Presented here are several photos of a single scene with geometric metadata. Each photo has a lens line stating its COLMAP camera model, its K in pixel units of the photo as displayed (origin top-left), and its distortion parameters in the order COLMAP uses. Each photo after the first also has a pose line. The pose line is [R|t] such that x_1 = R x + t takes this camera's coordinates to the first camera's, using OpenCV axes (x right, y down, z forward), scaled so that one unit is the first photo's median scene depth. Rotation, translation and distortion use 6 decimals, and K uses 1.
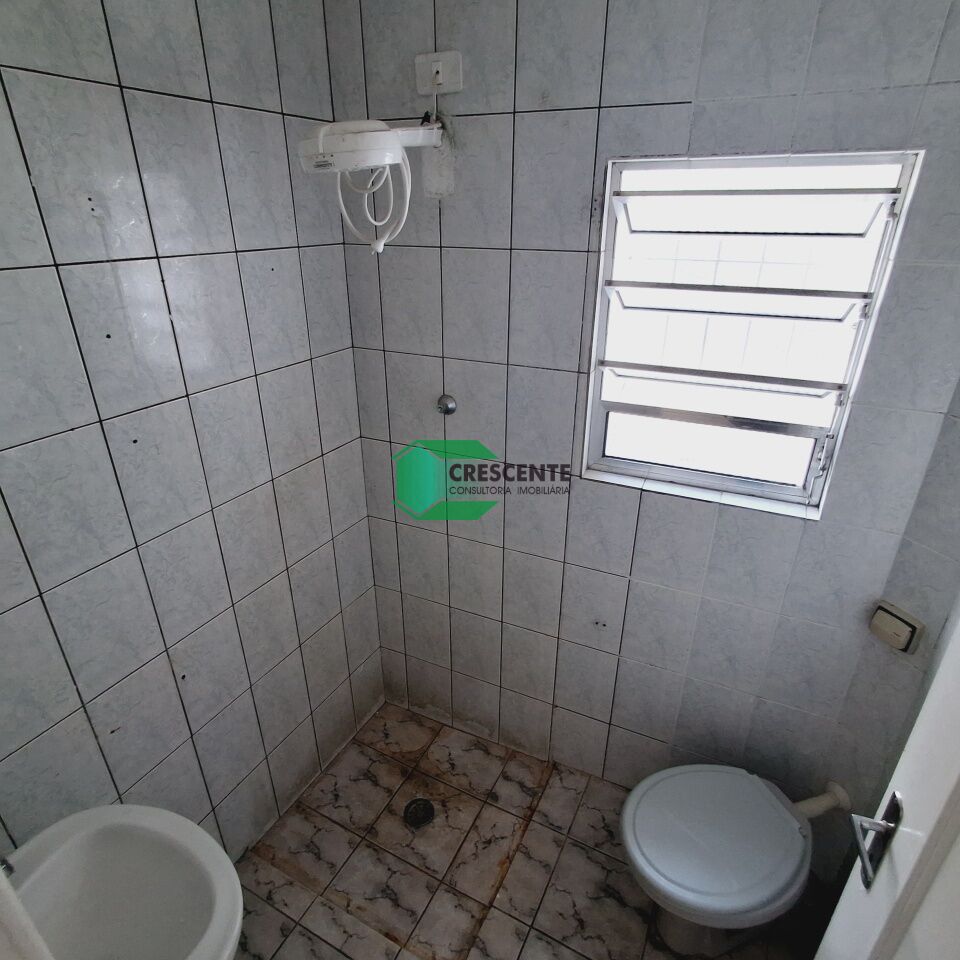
lens RADIAL K [[582.7, 0, 480.7], [0, 582.7, 482.5], [0, 0, 1]] dist [0.002423, -0.001694]
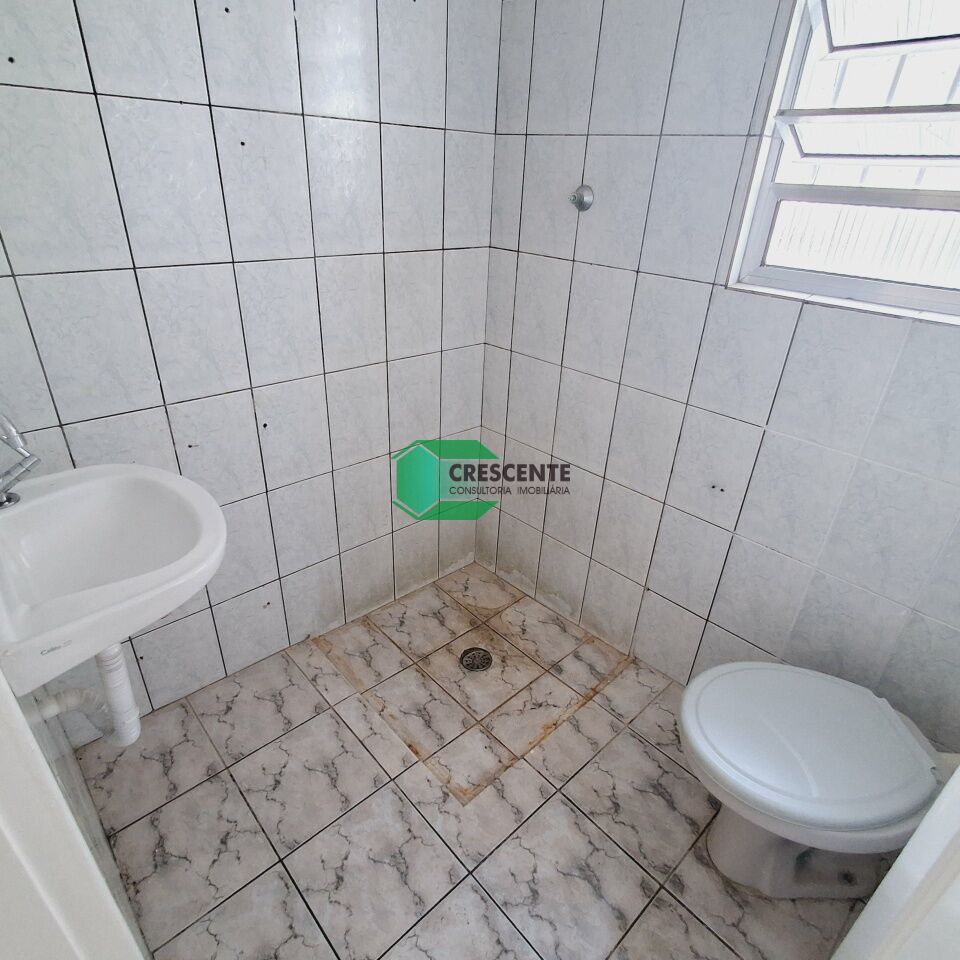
lens RADIAL K [[582.7, 0, 479.9], [0, 582.7, 481.4], [0, 0, 1]] dist [0.002423, -0.001694]
pose [[0.939851, 0.196867, -0.279148, 0.113587], [-0.184230, 0.980310, 0.071080, 0.229101], [0.287644, -0.015377, 0.957614, 0.107840]]
